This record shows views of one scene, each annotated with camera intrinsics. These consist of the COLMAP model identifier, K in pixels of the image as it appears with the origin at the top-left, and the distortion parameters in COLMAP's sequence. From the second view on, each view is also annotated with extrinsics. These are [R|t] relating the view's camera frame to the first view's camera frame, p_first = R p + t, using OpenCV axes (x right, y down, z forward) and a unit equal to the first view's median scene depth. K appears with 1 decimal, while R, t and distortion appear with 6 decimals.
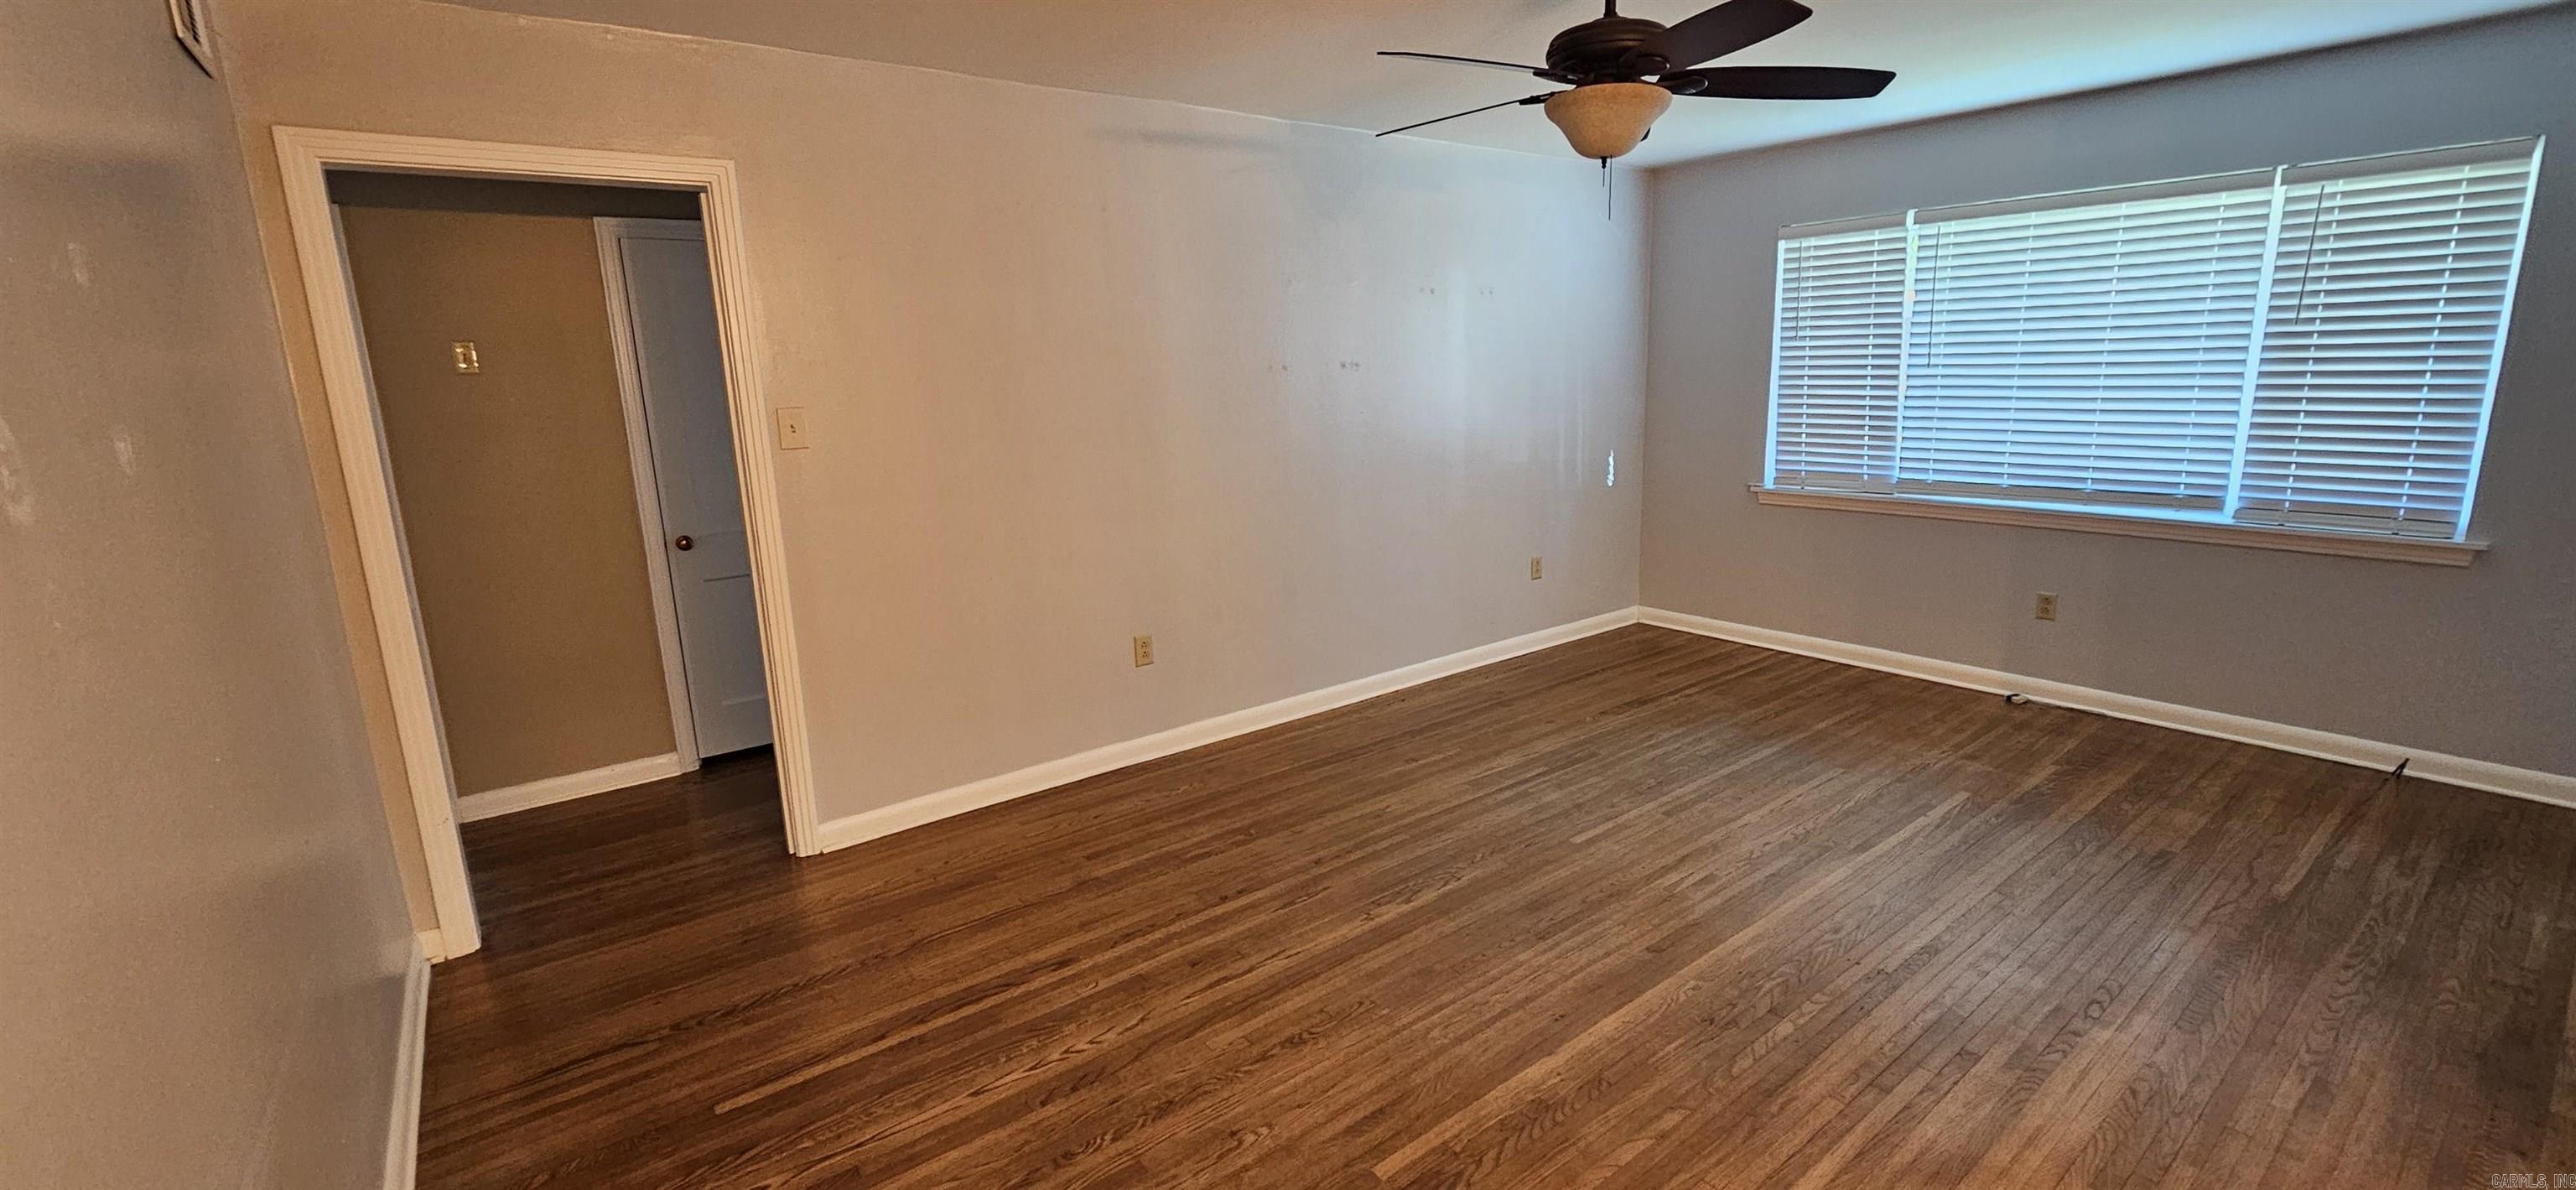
lens RADIAL K [[1050.3, 0, 1289.5], [0, 1050.3, 596.5], [0, 0, 1]] dist [-0.008231, 0.000470]
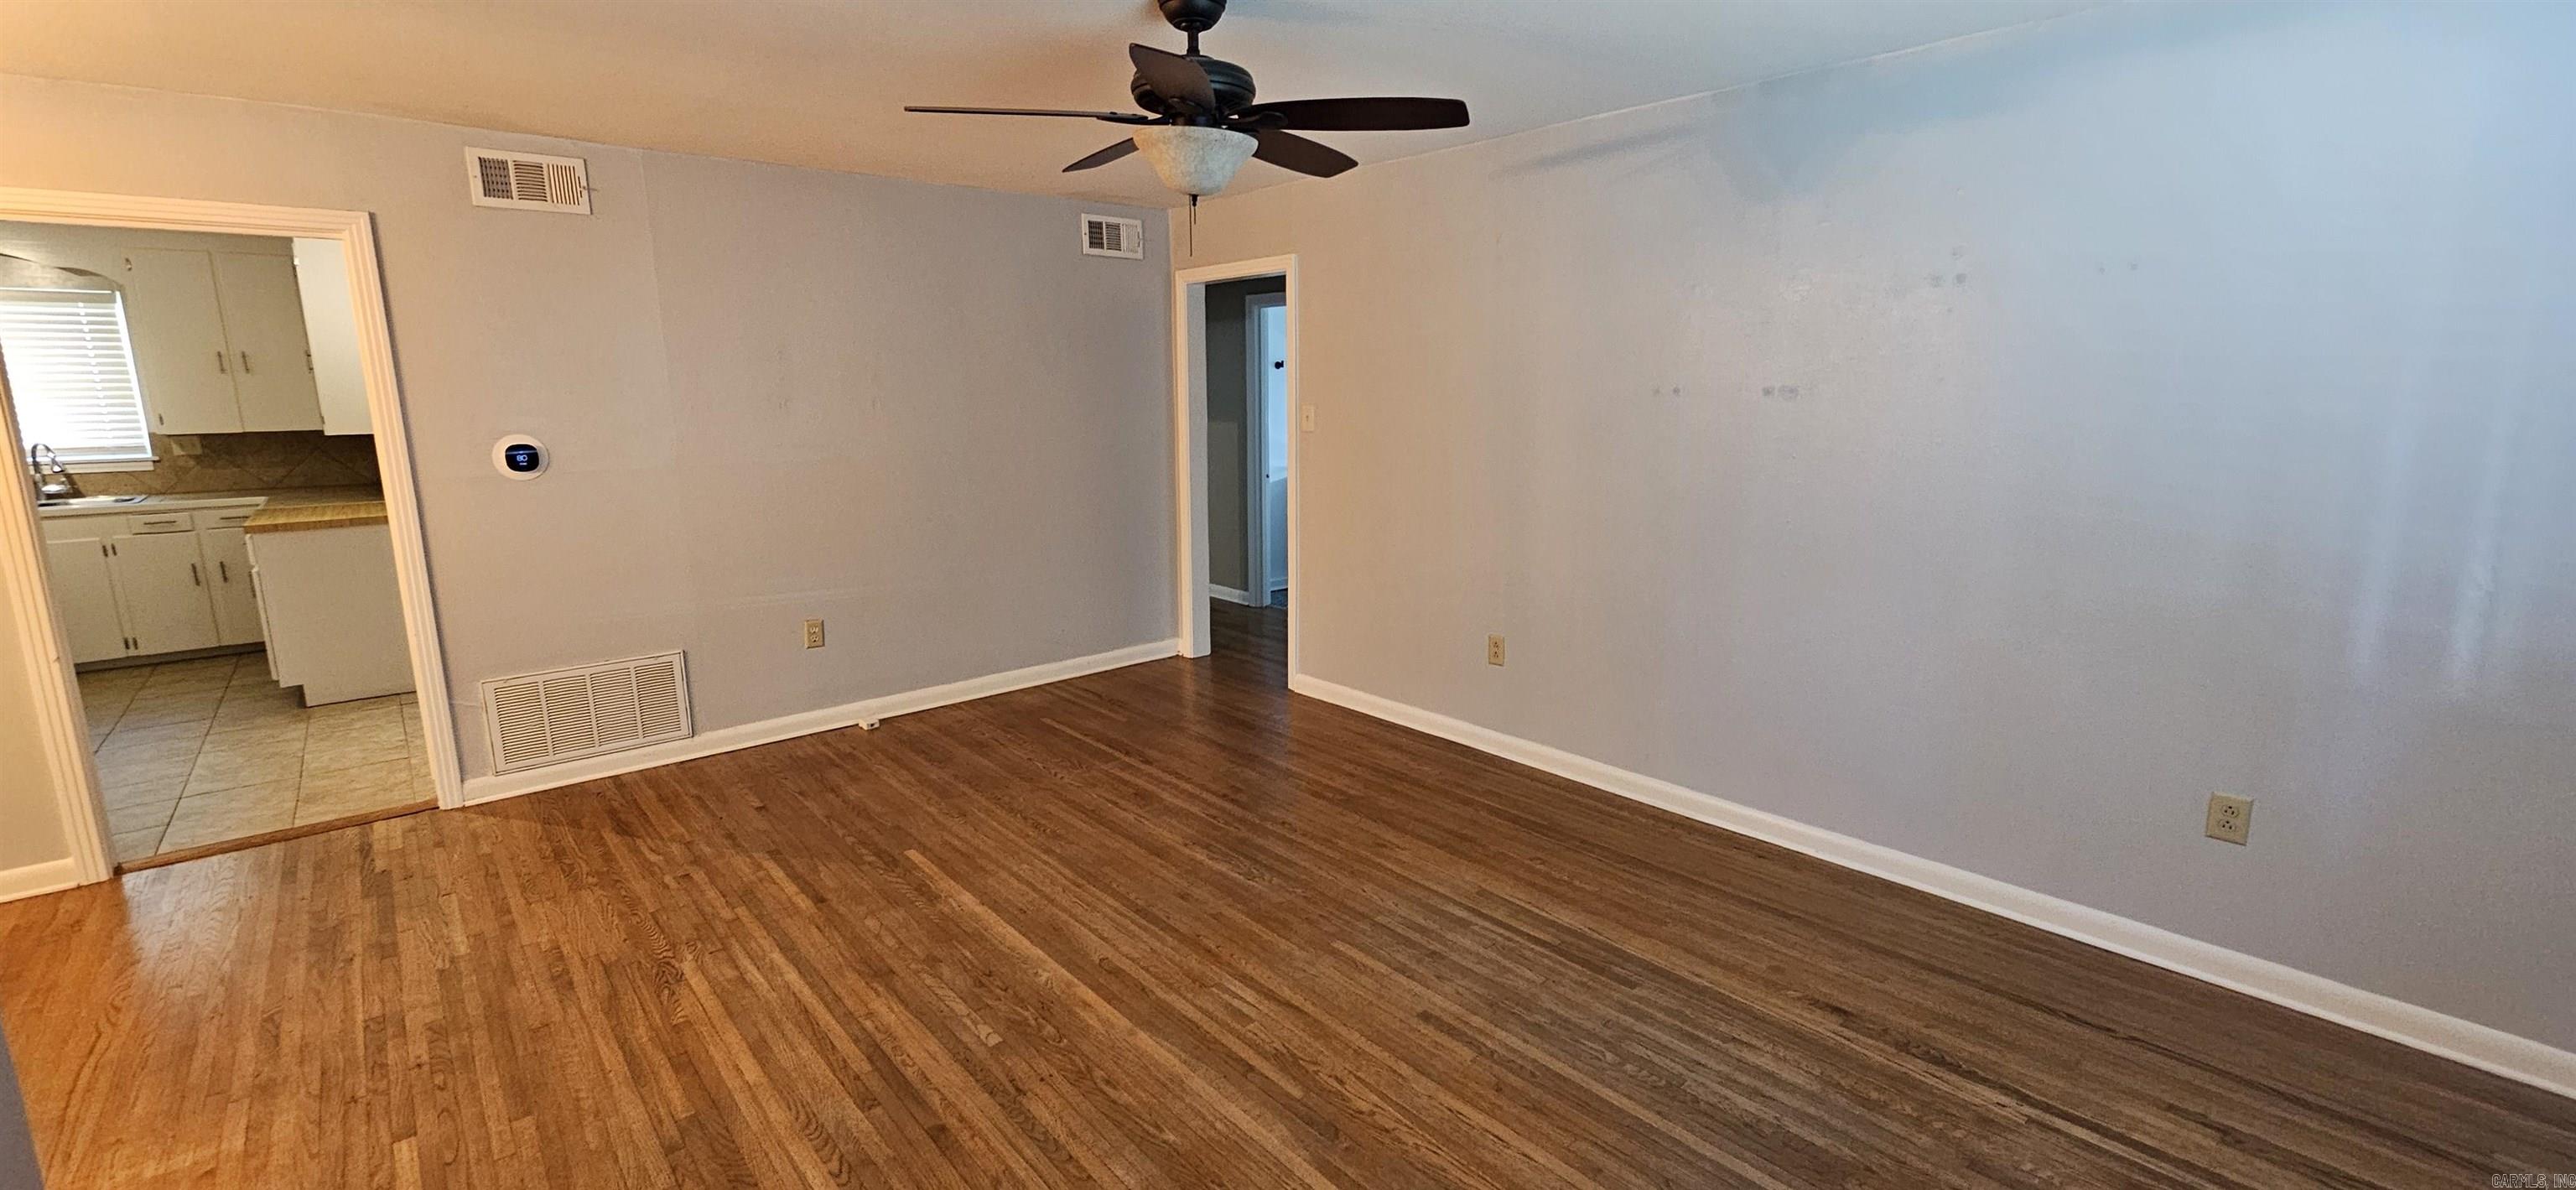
lens RADIAL K [[1050.3, 0, 1302.8], [0, 1050.3, 592.4], [0, 0, 1]] dist [-0.008231, 0.000470]
pose [[0.082830, 0.227078, -0.970348, 0.988912], [-0.213889, 0.955054, 0.205241, -0.207139], [0.973340, 0.190546, 0.127676, 0.756593]]
